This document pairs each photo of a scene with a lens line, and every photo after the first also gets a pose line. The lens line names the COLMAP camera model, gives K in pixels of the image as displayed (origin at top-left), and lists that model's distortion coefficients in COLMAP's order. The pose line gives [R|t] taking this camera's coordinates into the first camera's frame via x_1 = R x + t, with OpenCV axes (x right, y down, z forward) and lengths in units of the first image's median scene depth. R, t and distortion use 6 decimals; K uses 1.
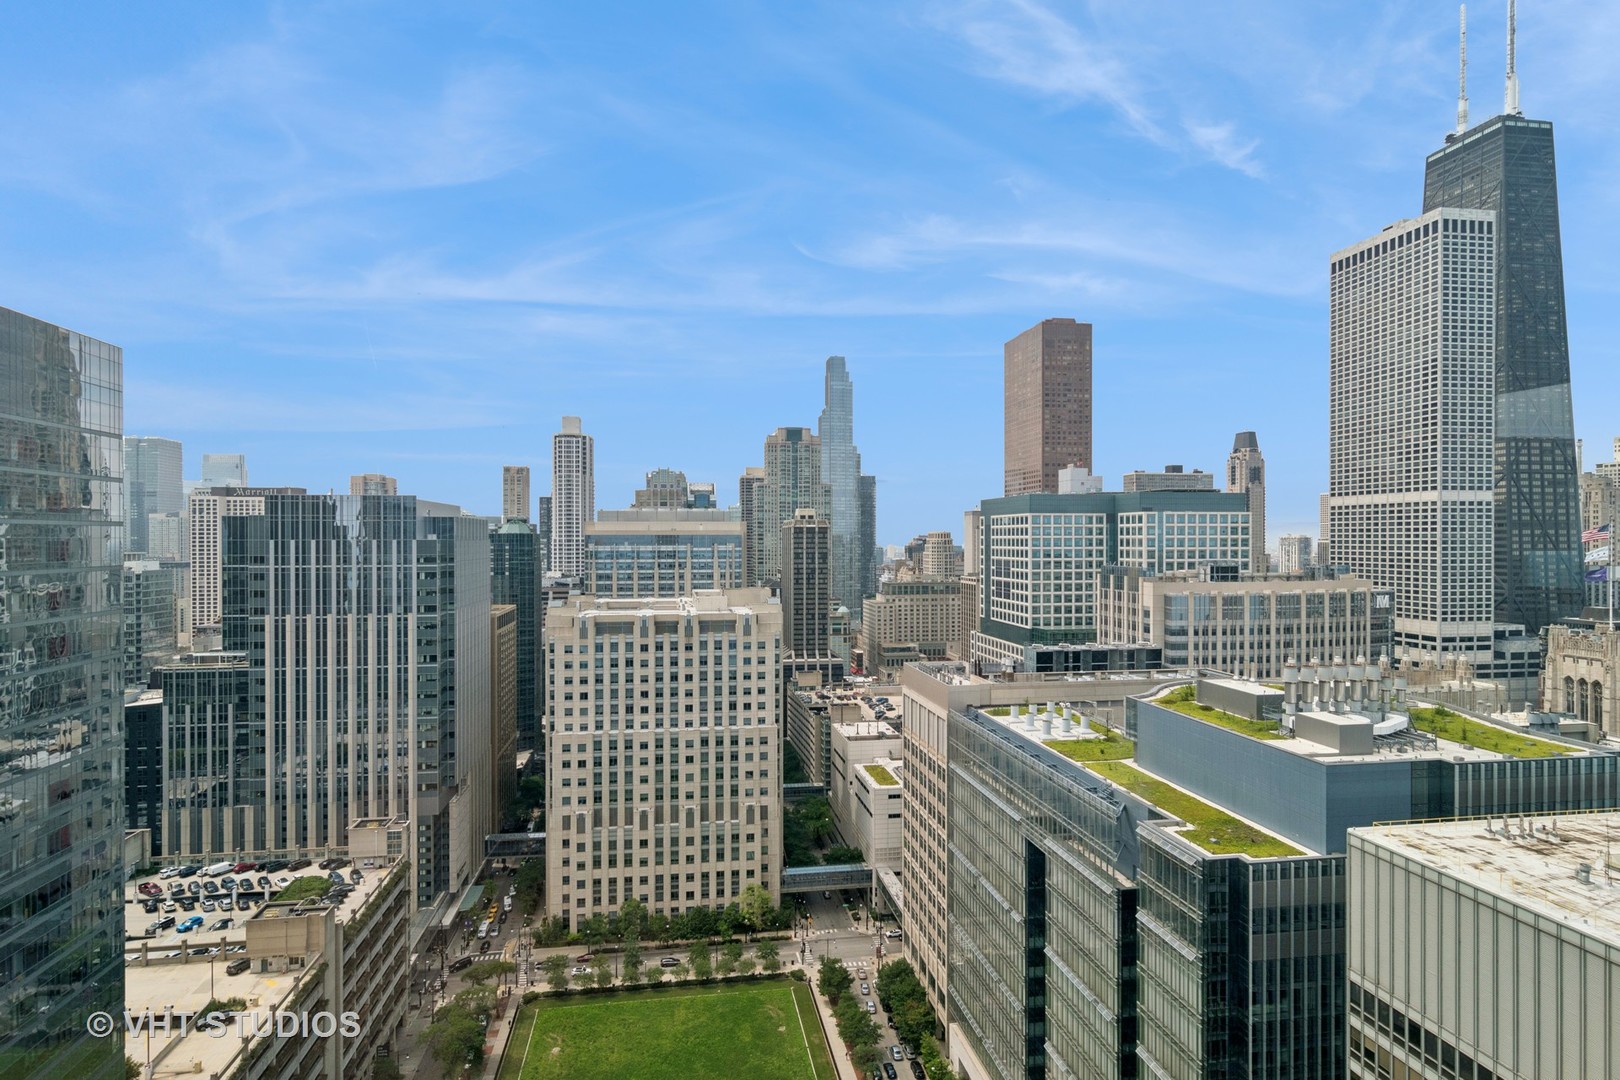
lens RADIAL K [[872.4, 0, 797.7], [0, 872.4, 539.2], [0, 0, 1]] dist [0.004252, 0.000527]
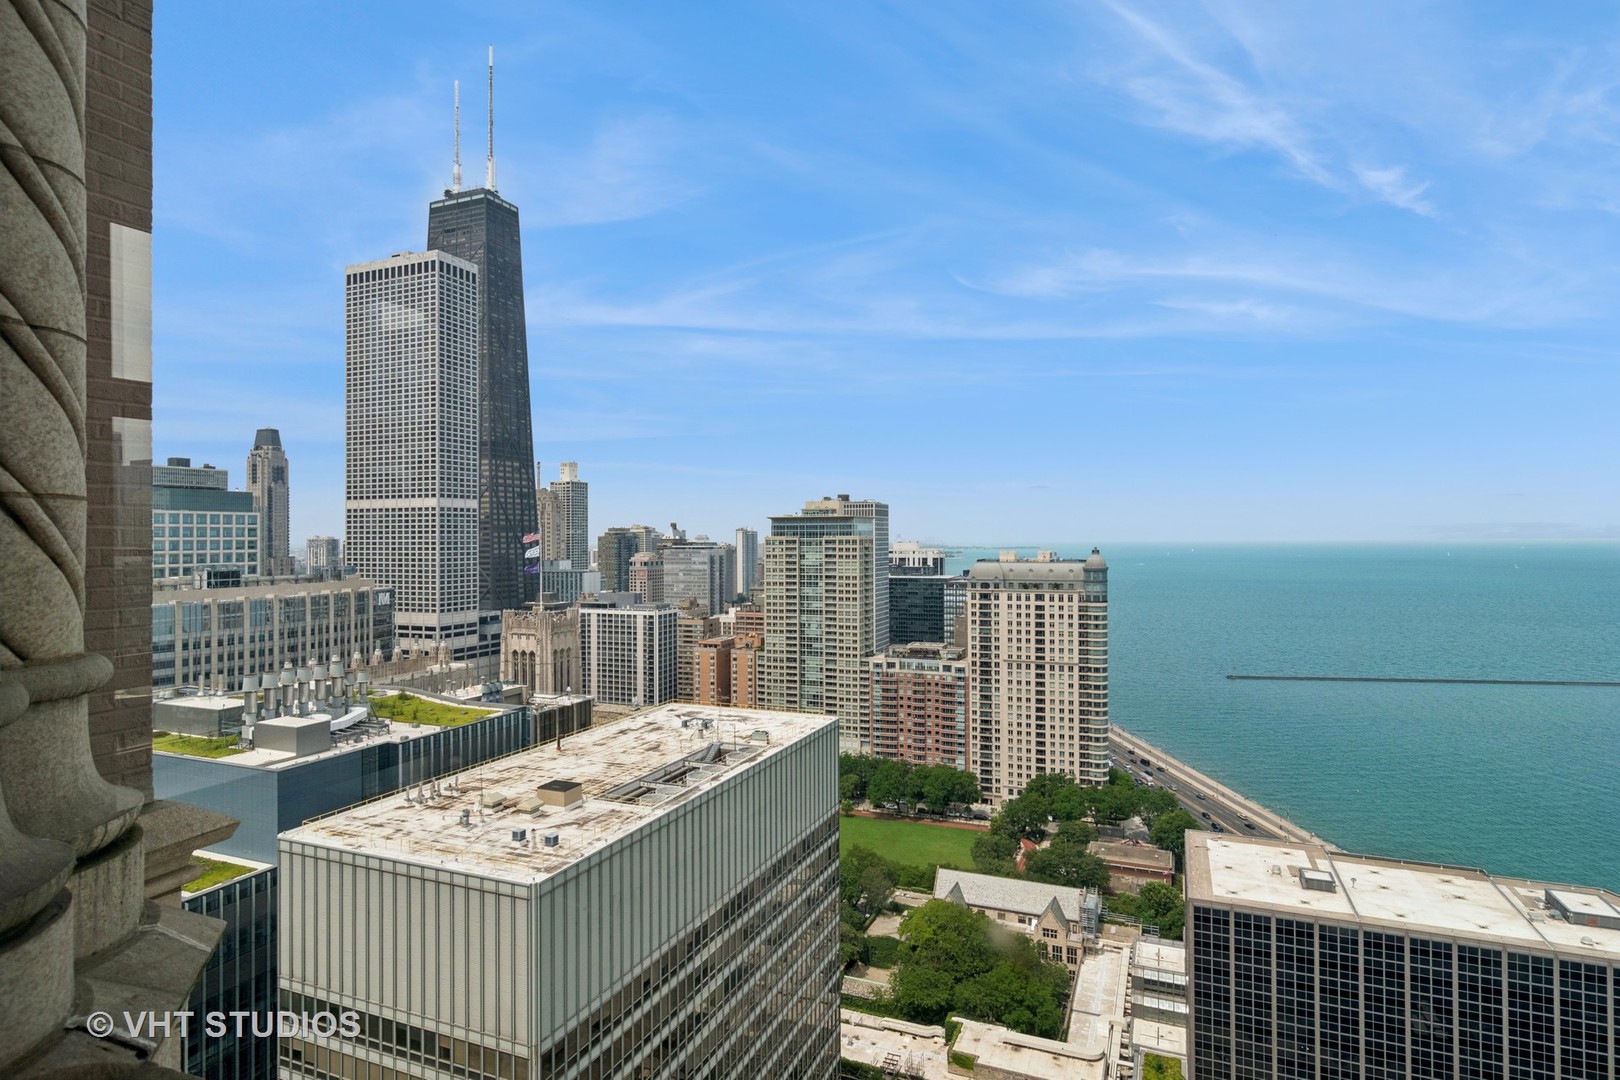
lens RADIAL K [[872.4, 0, 809.2], [0, 872.4, 533.8], [0, 0, 1]] dist [0.004252, 0.000527]
pose [[0.520464, 0.002908, 0.853879, 0.118370], [0.004333, 0.999972, -0.006047, 0.001076], [-0.853873, 0.006847, 0.520437, -0.028821]]
